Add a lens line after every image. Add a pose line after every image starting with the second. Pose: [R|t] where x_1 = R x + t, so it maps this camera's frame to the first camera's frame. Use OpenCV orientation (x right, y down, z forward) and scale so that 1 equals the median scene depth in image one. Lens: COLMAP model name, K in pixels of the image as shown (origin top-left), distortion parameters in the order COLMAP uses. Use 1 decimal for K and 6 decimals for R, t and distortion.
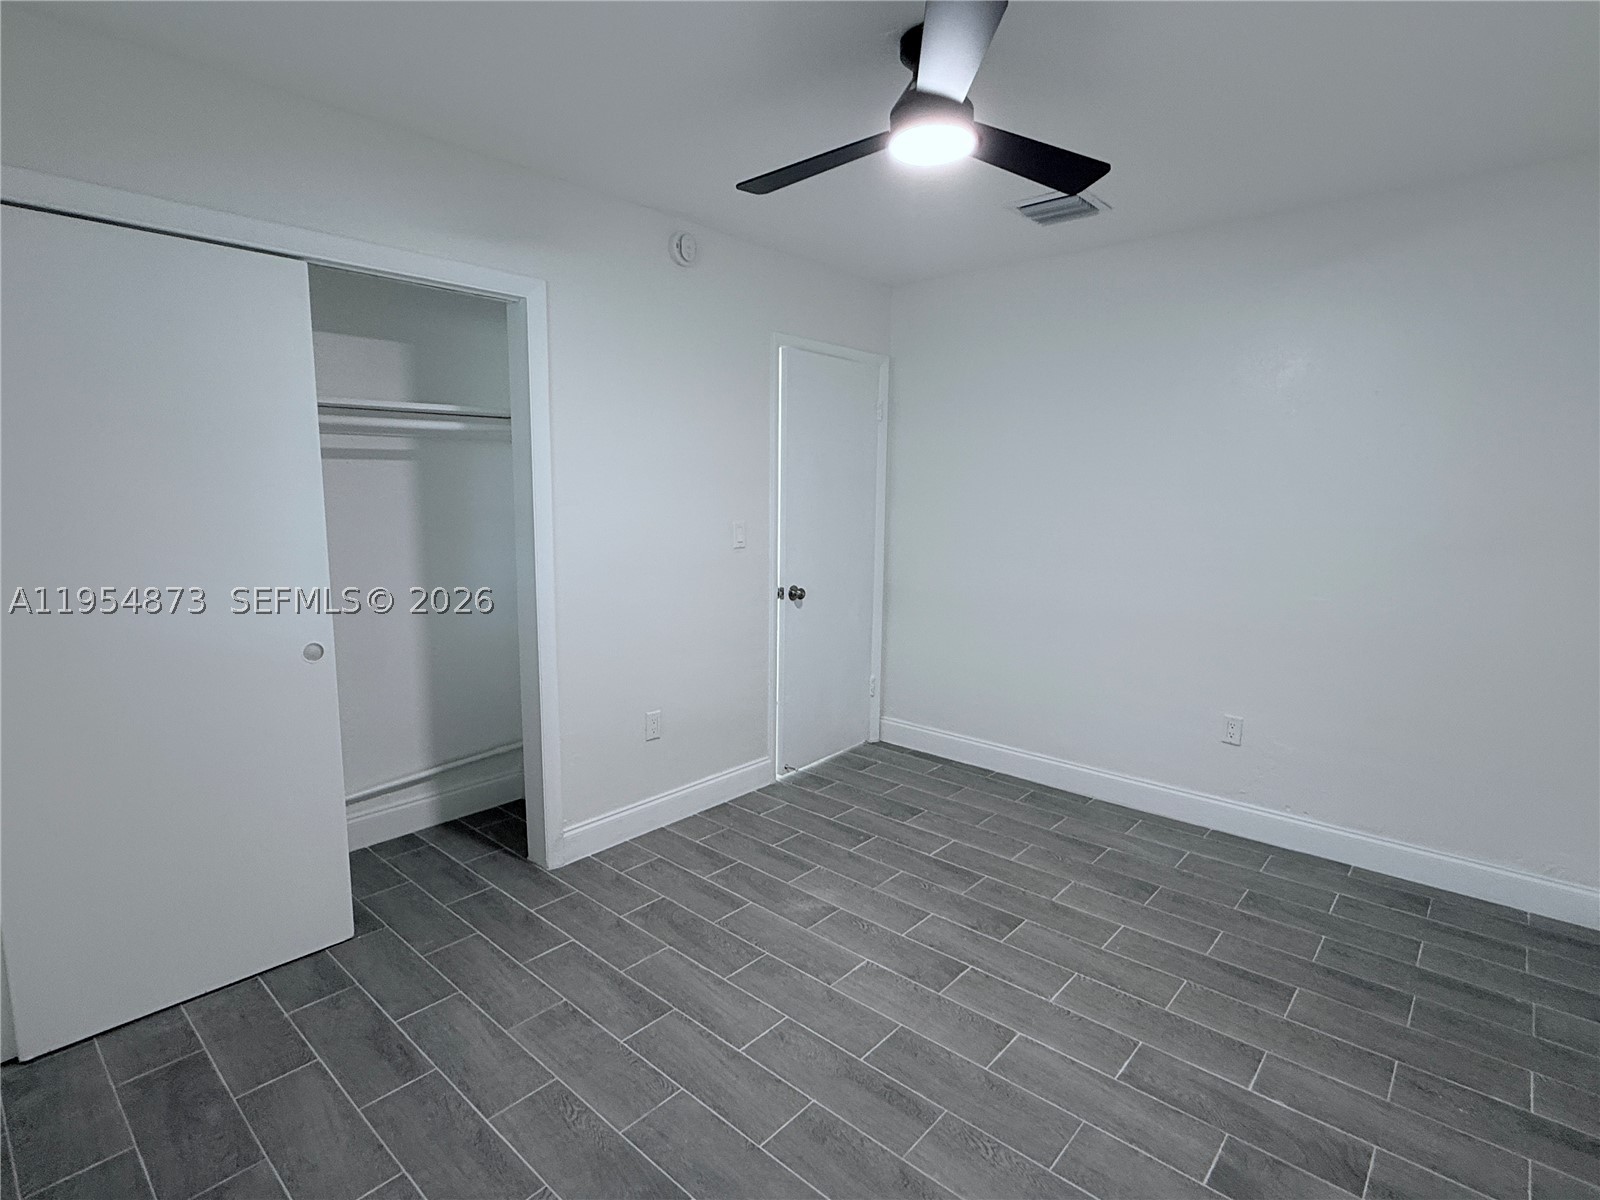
lens RADIAL K [[811.2, 0, 801.2], [0, 811.2, 591.3], [0, 0, 1]] dist [0.001900, -0.000274]
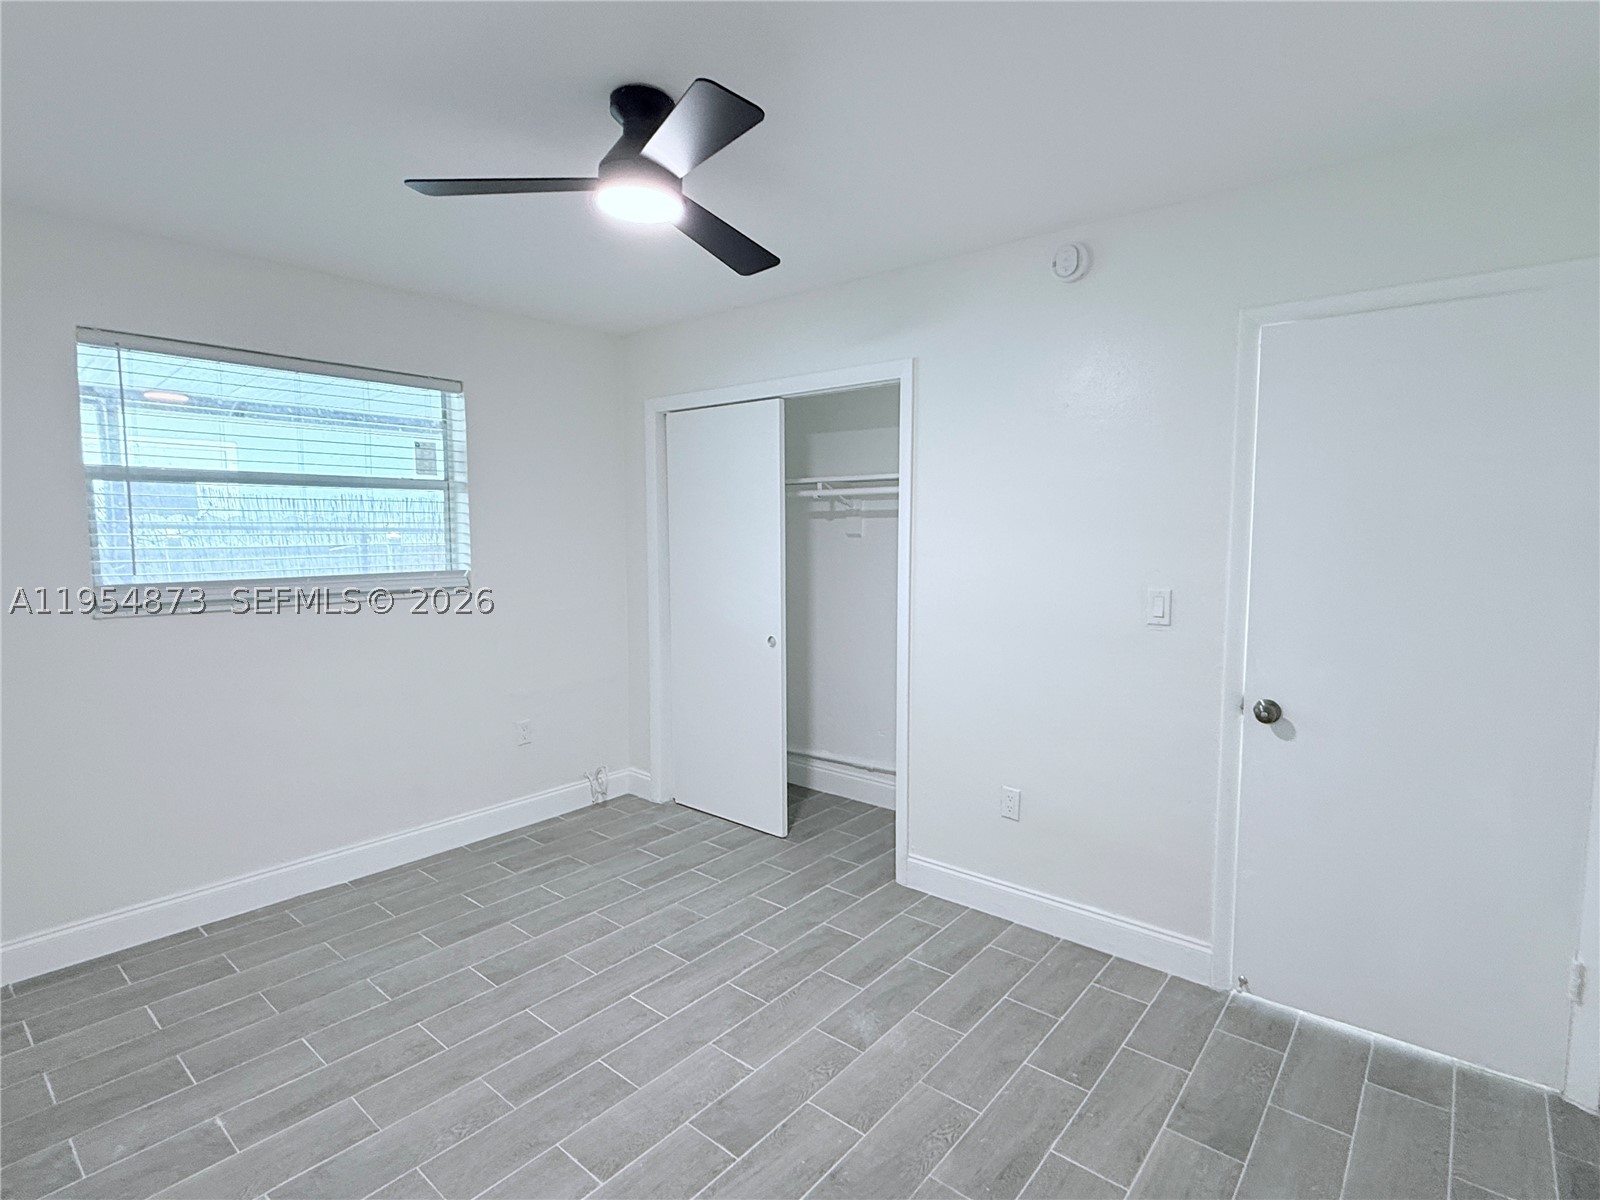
lens RADIAL K [[811.2, 0, 803.7], [0, 811.2, 596.9], [0, 0, 1]] dist [0.001900, -0.000274]
pose [[0.026414, 0.079487, -0.996486, 0.942745], [-0.129733, 0.988676, 0.075425, -0.136303], [0.991197, 0.127285, 0.036427, 0.965028]]
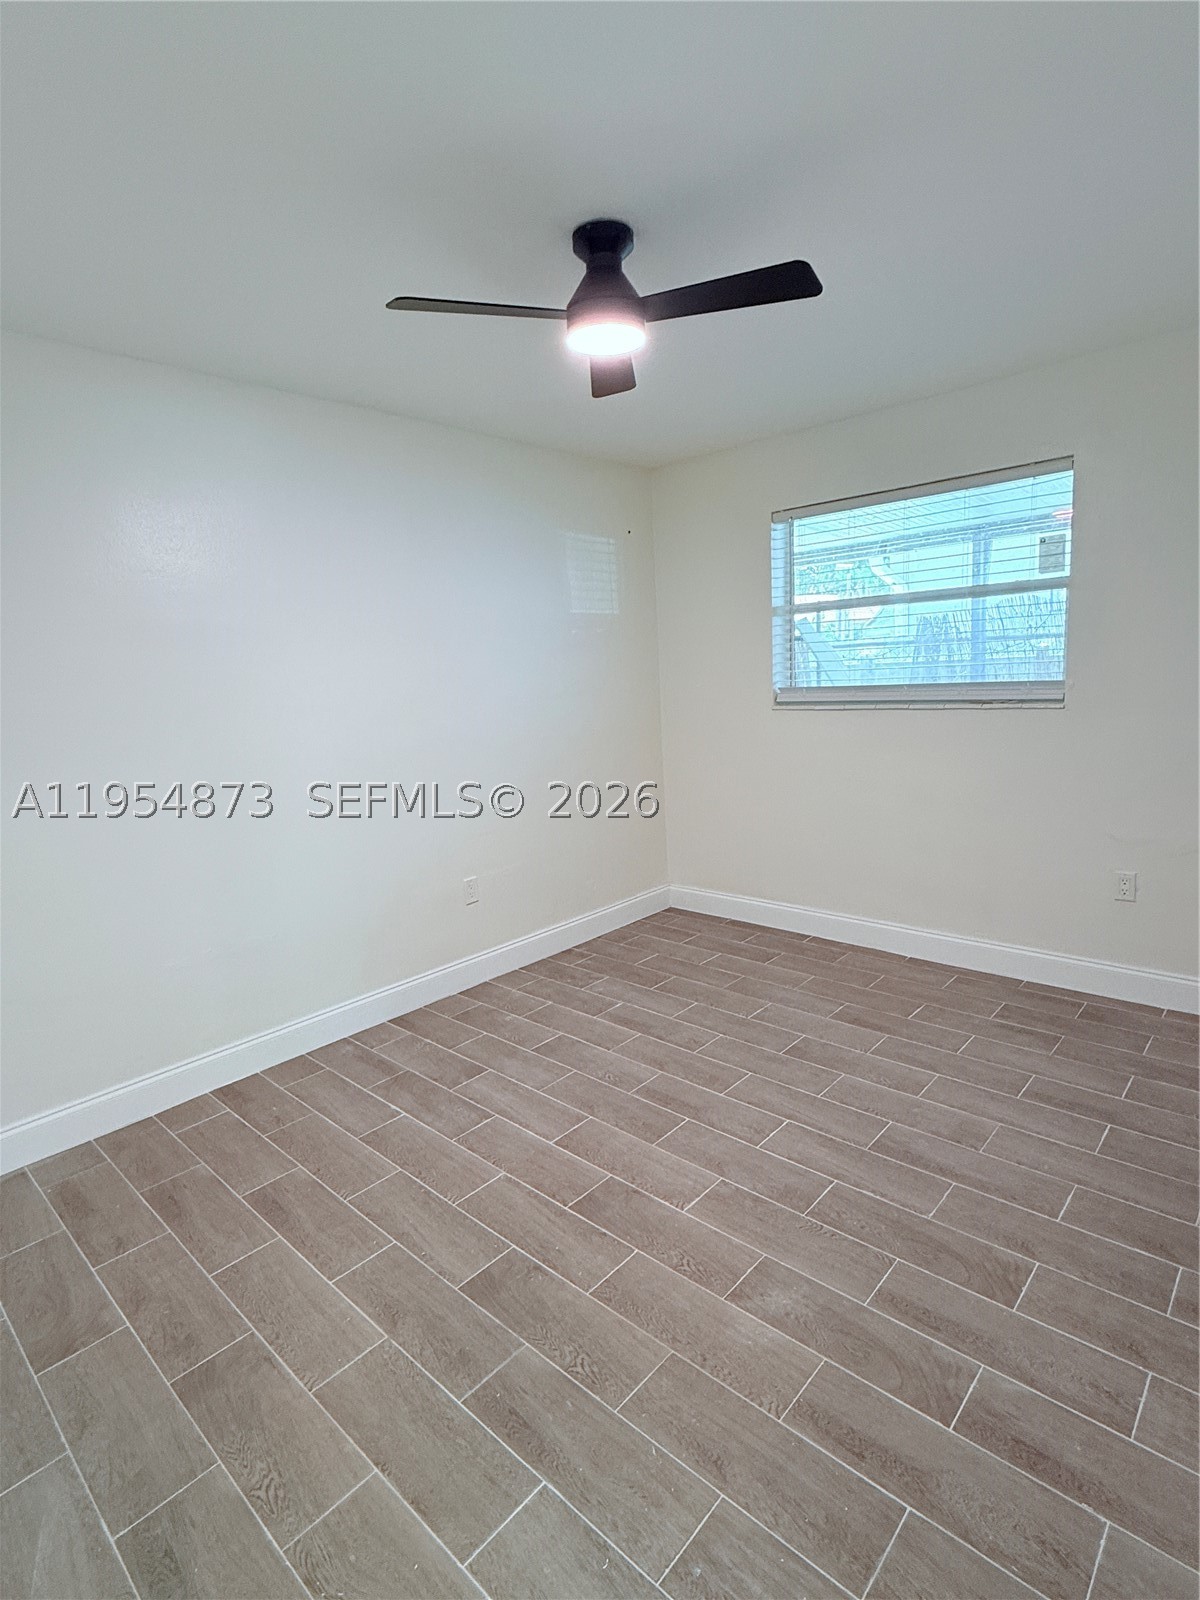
lens RADIAL K [[811.2, 0, 596.1], [0, 811.2, 794.5], [0, 0, 1]] dist [0.001900, -0.000274]
pose [[-0.998609, 0.041750, 0.032188, 0.129163], [0.049123, 0.958525, 0.280742, -0.219206], [-0.019132, 0.281933, -0.959243, 1.724133]]
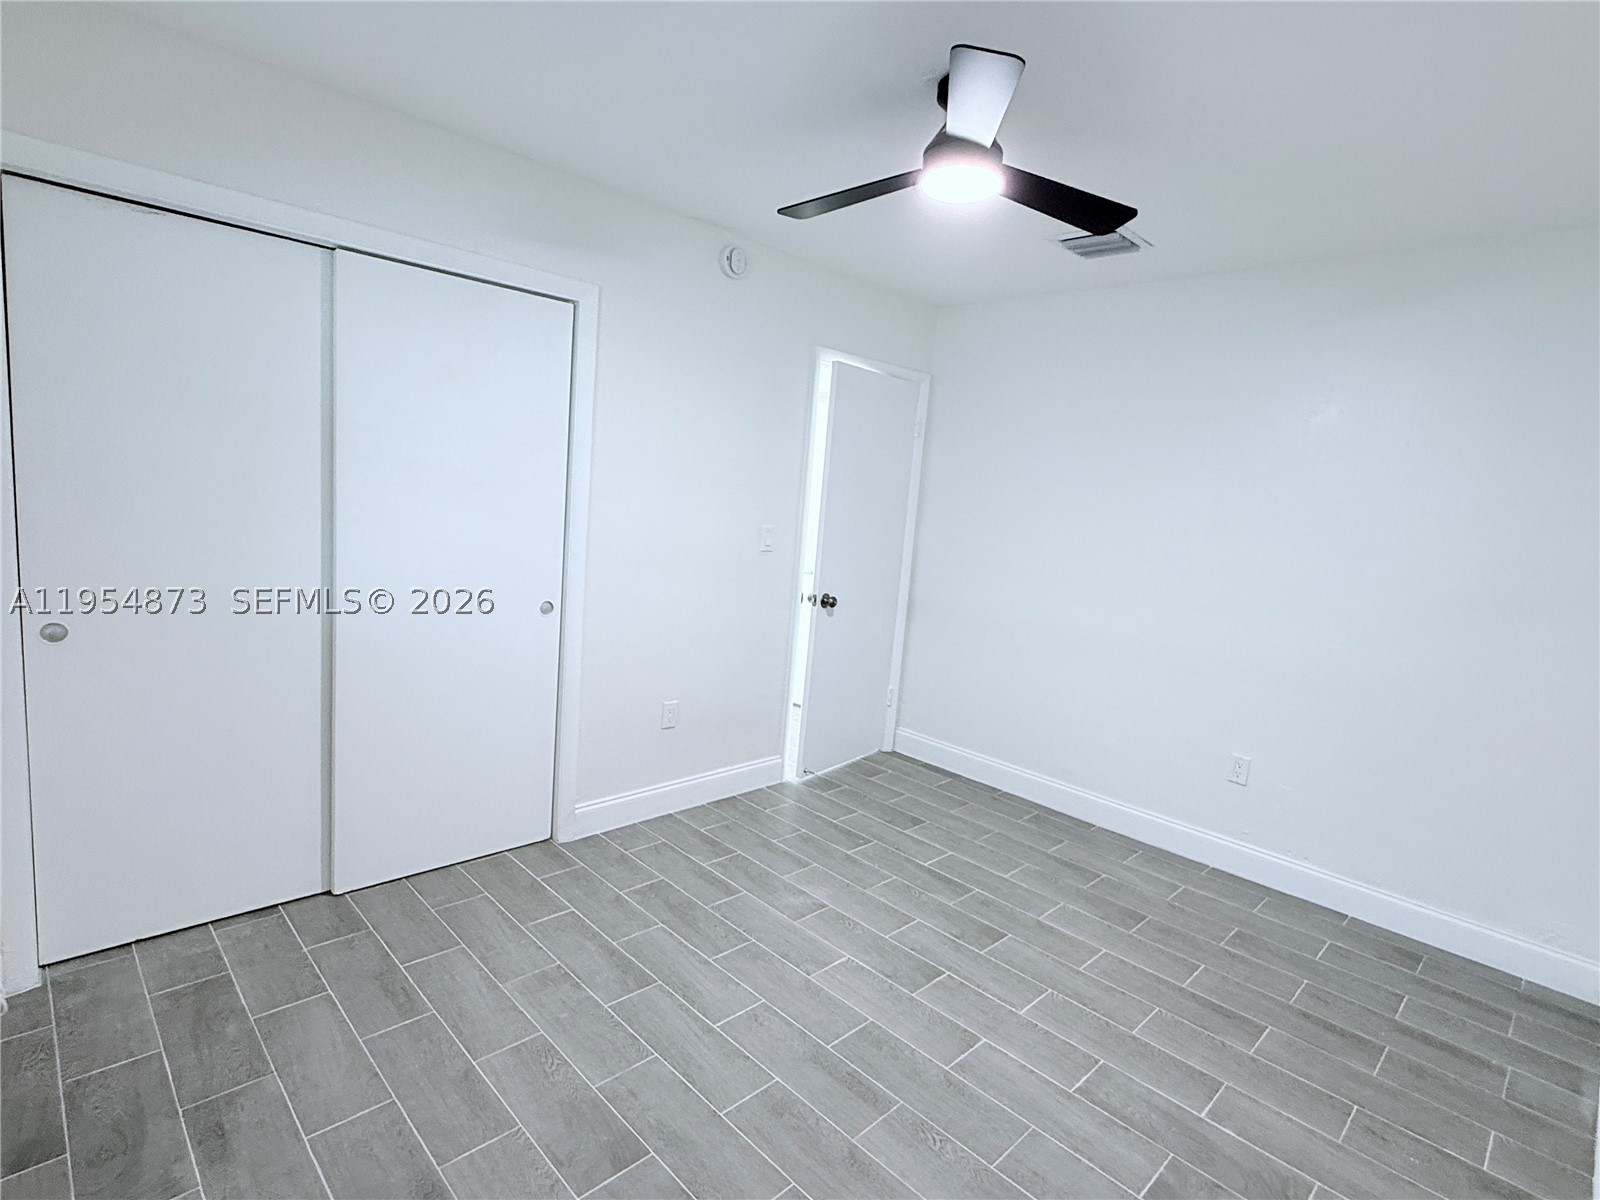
lens RADIAL K [[811.2, 0, 801.2], [0, 811.2, 592.8], [0, 0, 1]] dist [0.001900, -0.000274]
pose [[0.995413, 0.078133, -0.055203, 0.042945], [-0.078469, 0.996909, -0.003944, -0.000641], [0.054724, 0.008257, 0.998467, -0.044733]]
